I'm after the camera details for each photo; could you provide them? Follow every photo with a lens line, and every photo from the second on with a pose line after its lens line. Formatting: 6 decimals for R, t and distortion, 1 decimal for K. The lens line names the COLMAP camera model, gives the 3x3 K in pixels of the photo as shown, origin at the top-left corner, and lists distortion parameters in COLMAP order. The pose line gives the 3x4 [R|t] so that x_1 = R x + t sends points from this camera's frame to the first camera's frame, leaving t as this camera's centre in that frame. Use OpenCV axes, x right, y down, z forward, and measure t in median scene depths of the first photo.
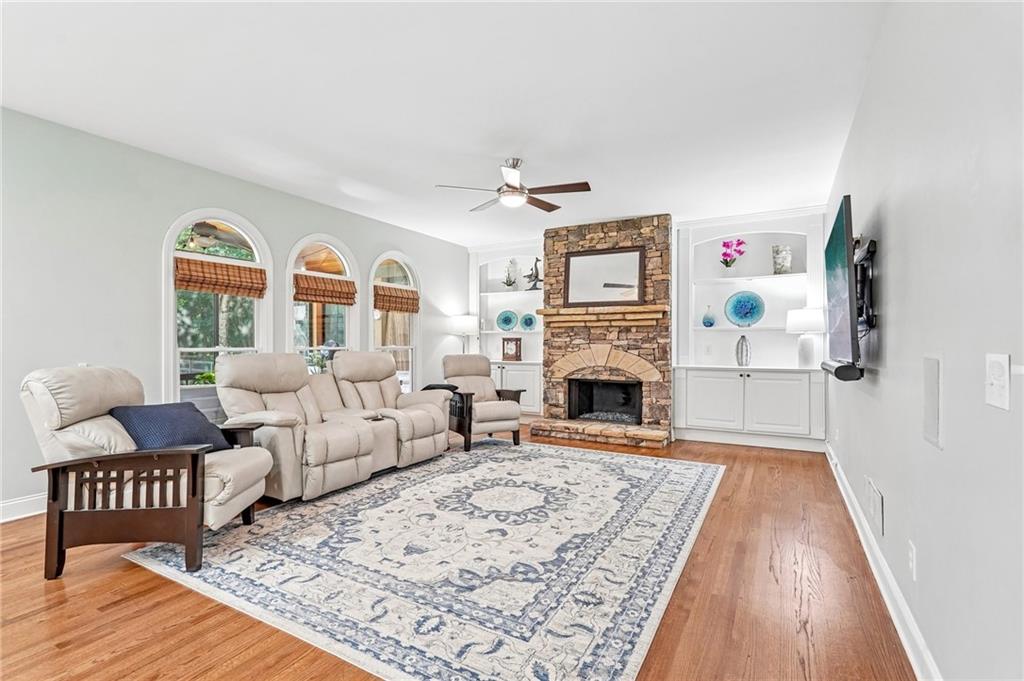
lens RADIAL K [[475.5, 0, 504.8], [0, 475.5, 336.1], [0, 0, 1]] dist [-0.004395, 0.004480]
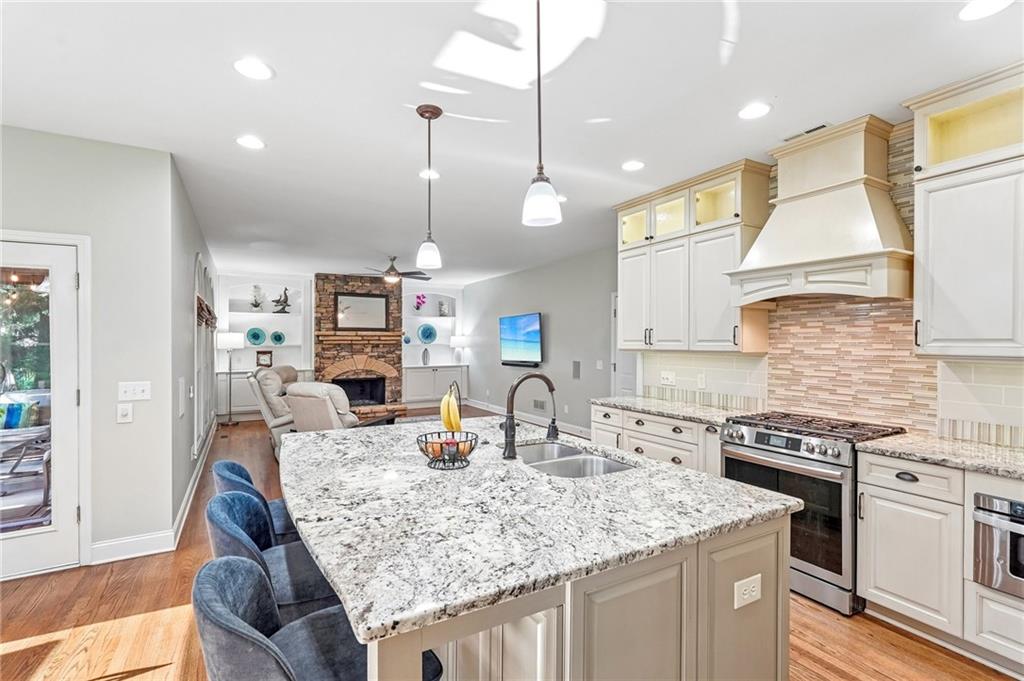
lens RADIAL K [[475.5, 0, 513.2], [0, 475.5, 350.7], [0, 0, 1]] dist [-0.004395, 0.004480]
pose [[0.507402, -0.019890, 0.861480, -0.899031], [-0.008492, 0.999570, 0.028080, -0.046327], [-0.861667, -0.021564, 0.507015, -0.214029]]
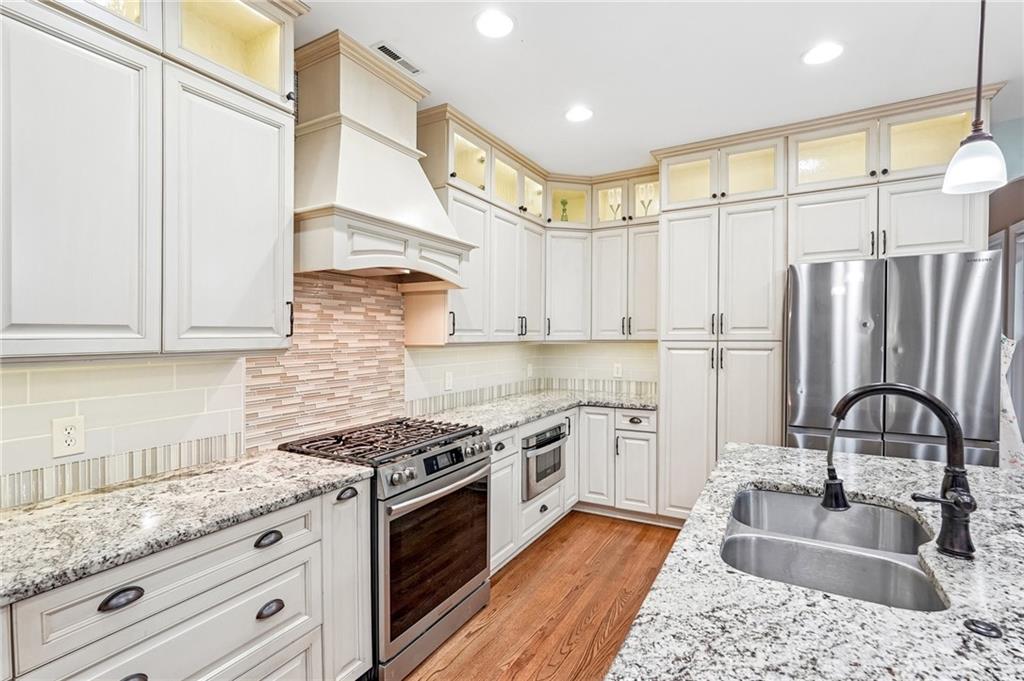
lens RADIAL K [[475.5, 0, 519.9], [0, 475.5, 340.2], [0, 0, 1]] dist [-0.004395, 0.004480]
pose [[-0.999997, 0.002199, 0.001031, -0.420416], [0.002201, 0.999994, 0.002649, -0.037667], [-0.001026, 0.002651, -0.999996, 0.157852]]
